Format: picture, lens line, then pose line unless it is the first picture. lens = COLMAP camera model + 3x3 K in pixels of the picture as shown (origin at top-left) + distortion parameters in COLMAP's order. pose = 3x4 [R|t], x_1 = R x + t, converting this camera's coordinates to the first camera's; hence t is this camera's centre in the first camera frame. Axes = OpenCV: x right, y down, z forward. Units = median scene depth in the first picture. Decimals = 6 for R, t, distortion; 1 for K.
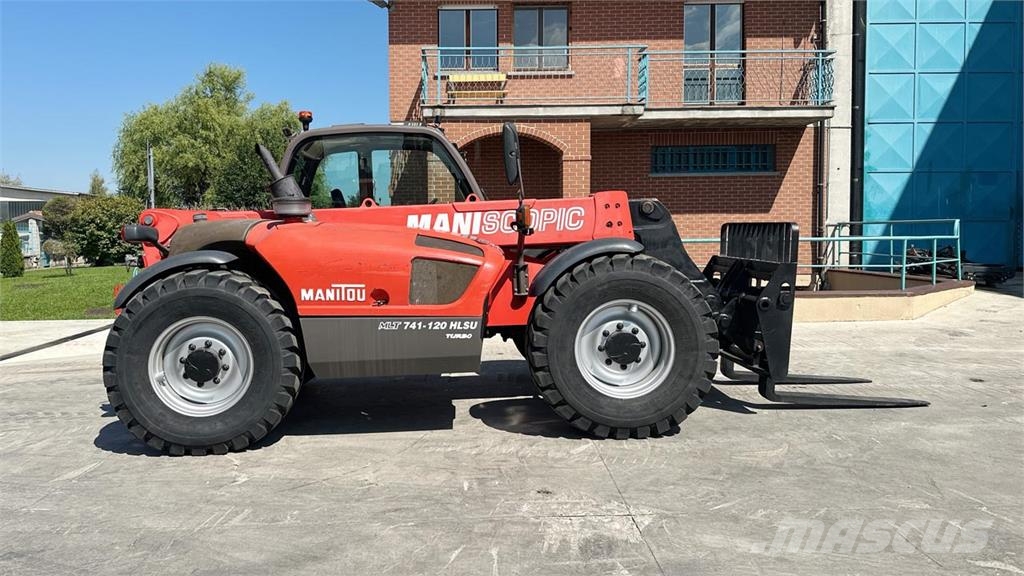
lens RADIAL K [[780.5, 0, 449.0], [0, 780.5, 265.1], [0, 0, 1]] dist [0.062082, -0.078538]
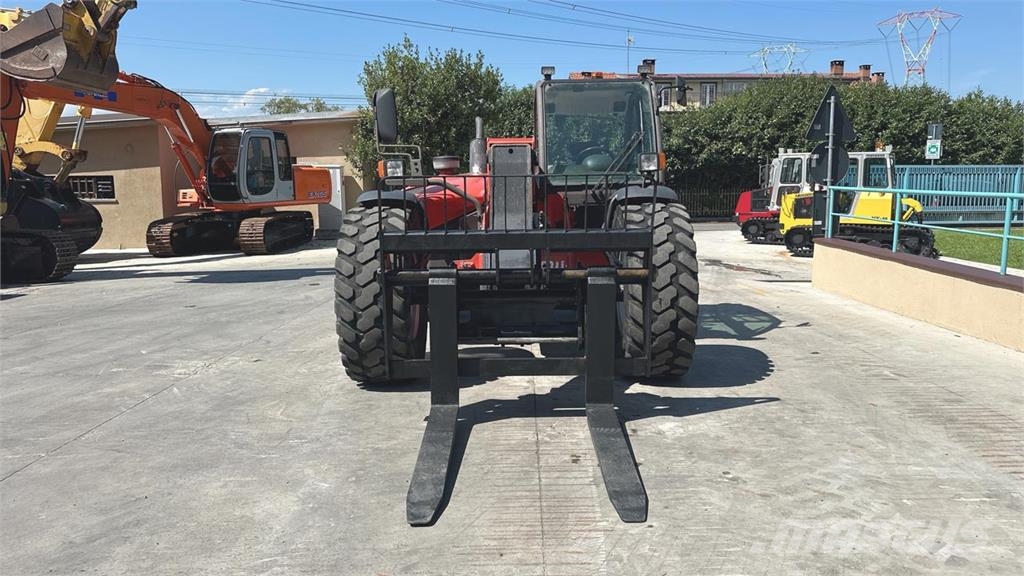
lens RADIAL K [[730.9, 0, 516.1], [0, 730.9, 274.5], [0, 0, 1]] dist [0.050912, -0.060589]
pose [[0.013563, 0.138293, -0.990298, 1.155955], [-0.038308, 0.989734, 0.137690, -0.063860], [0.999174, 0.036069, 0.018721, 1.136242]]
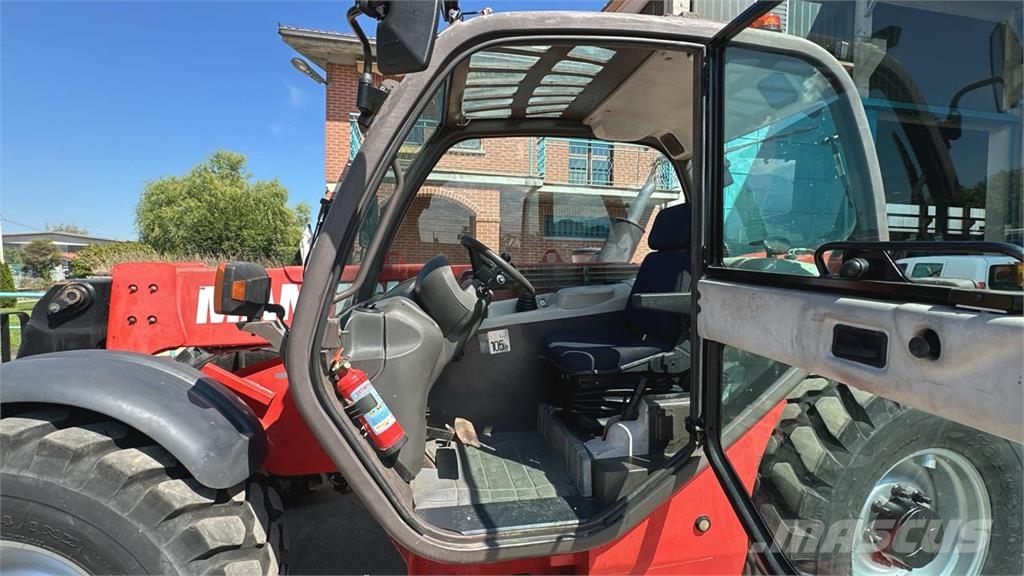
lens RADIAL K [[468.6, 0, 509.3], [0, 468.6, 296.2], [0, 0, 1]] dist [-0.007156, -0.001298]
pose [[0.974940, 0.011914, 0.222150, 0.109232], [-0.012561, 0.999920, 0.001503, -0.065887], [-0.222115, -0.004256, 0.975011, 0.837072]]
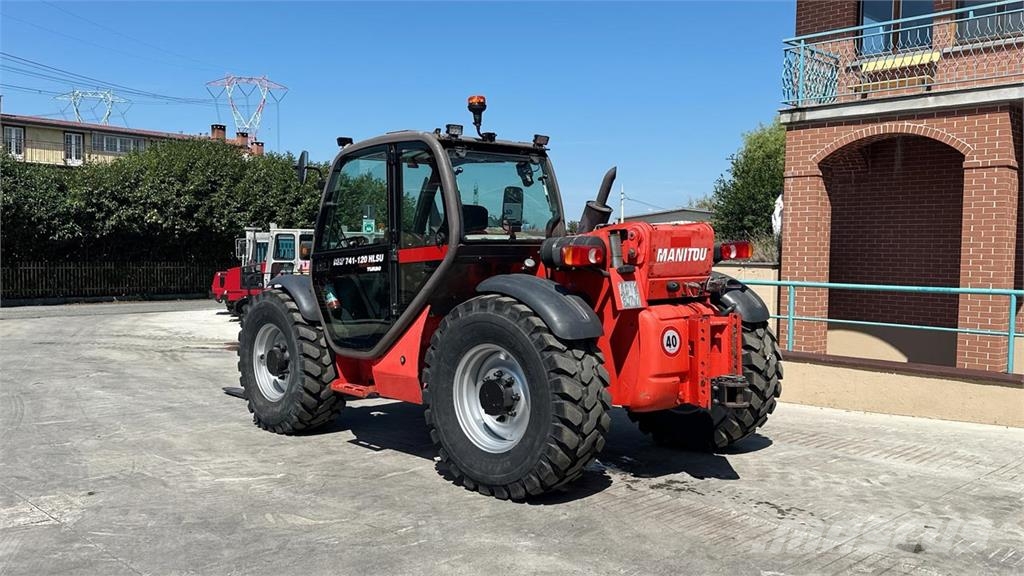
lens RADIAL K [[867.7, 0, 480.9], [0, 867.7, 280.7], [0, 0, 1]] dist [0.077987, -0.112250]
pose [[0.694392, 0.042596, -0.718336, 1.116653], [-0.051647, 0.998622, 0.009291, -0.049847], [0.717742, 0.030648, 0.695635, 0.393200]]
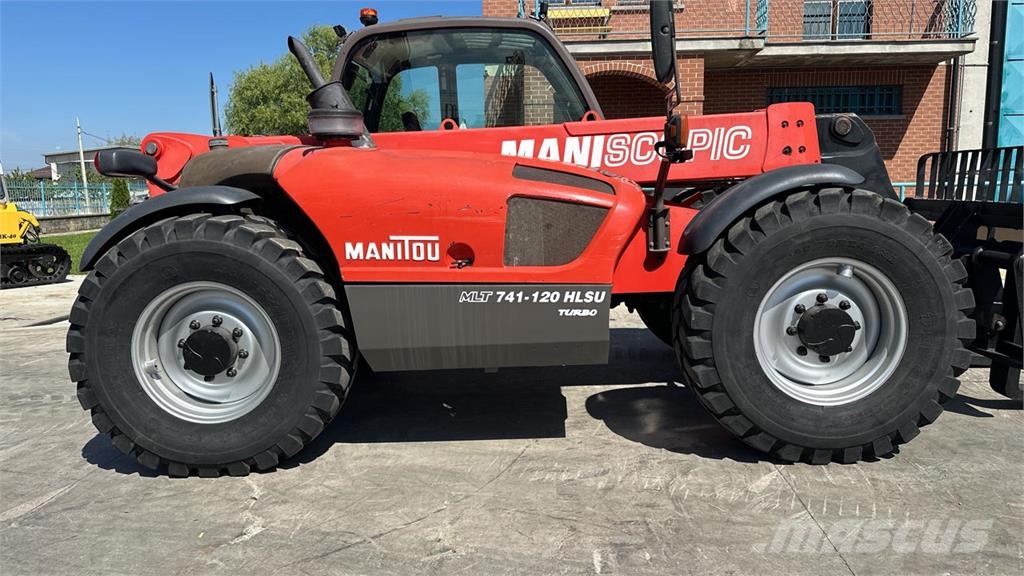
lens RADIAL K [[710.7, 0, 508.2], [0, 710.7, 294.2], [0, 0, 1]] dist [0.024813, -0.031877]
pose [[0.998903, 0.003594, -0.046695, -0.018413], [0.001241, 0.994670, 0.103105, 0.011543], [0.046817, -0.103050, 0.993574, 0.372301]]
